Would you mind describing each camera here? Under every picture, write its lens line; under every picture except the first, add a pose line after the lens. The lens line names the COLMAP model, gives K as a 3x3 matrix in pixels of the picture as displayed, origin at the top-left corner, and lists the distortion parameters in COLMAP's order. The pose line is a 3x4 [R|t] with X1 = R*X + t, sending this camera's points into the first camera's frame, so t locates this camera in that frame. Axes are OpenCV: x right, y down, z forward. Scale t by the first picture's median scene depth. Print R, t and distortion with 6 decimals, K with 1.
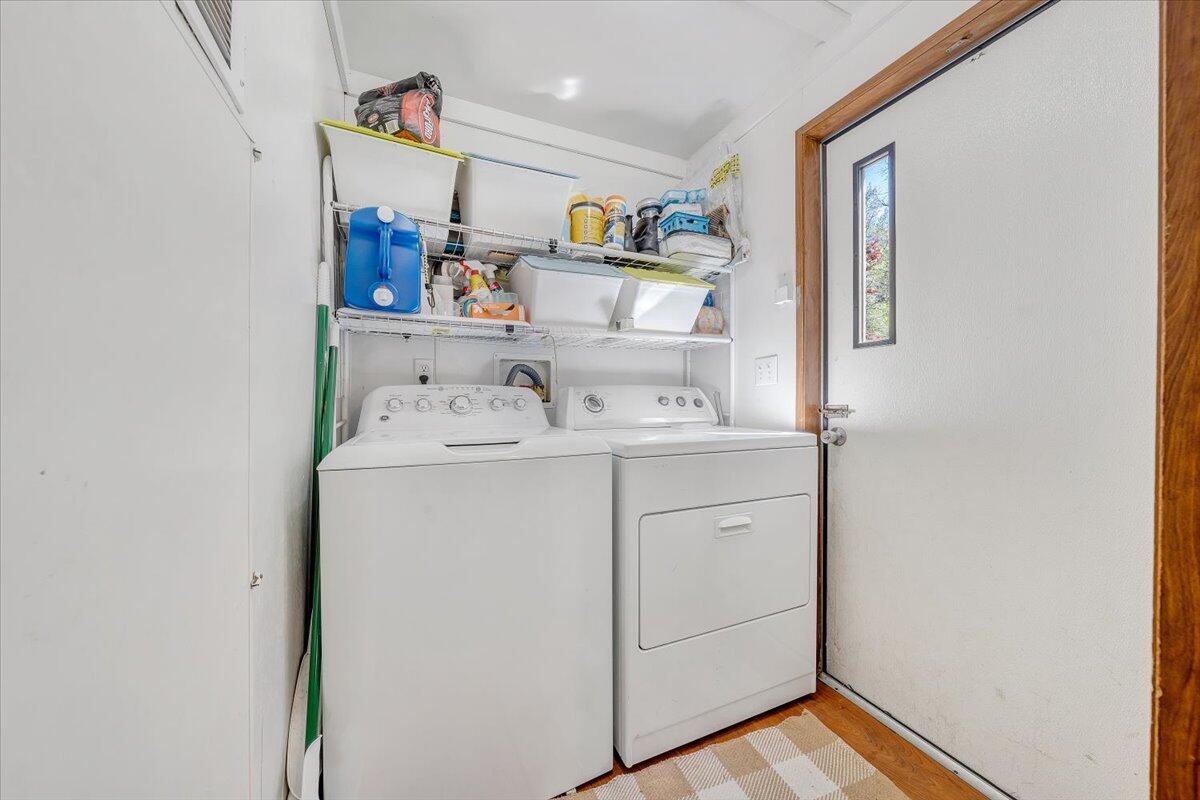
lens RADIAL K [[411.7, 0, 596.6], [0, 411.7, 402.7], [0, 0, 1]] dist [-0.000282, -0.000023]
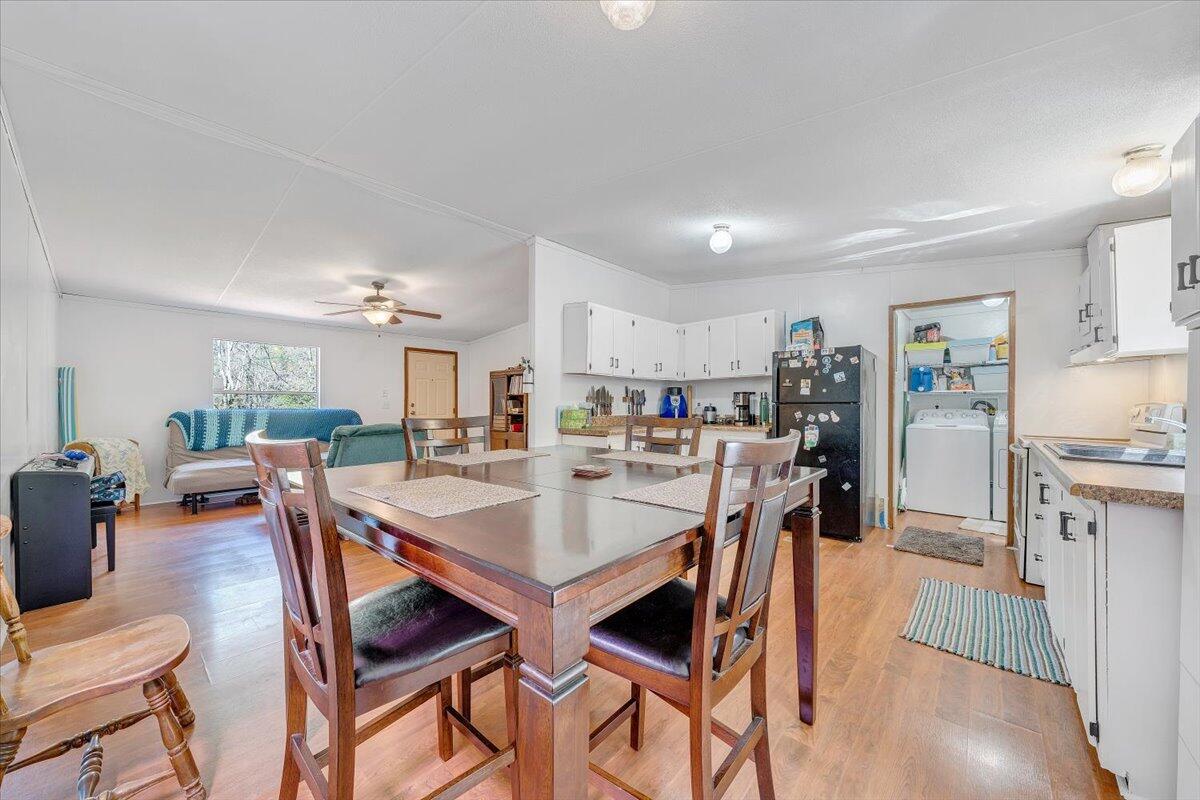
lens RADIAL K [[440.5, 0, 598.9], [0, 440.5, 402.7], [0, 0, 1]] dist [-0.000237, 0.000003]
pose [[0.419204, 0.003507, -0.907885, 1.743459], [-0.008621, 0.999963, -0.000118, -0.079628], [0.907851, 0.007876, 0.419218, -3.080564]]
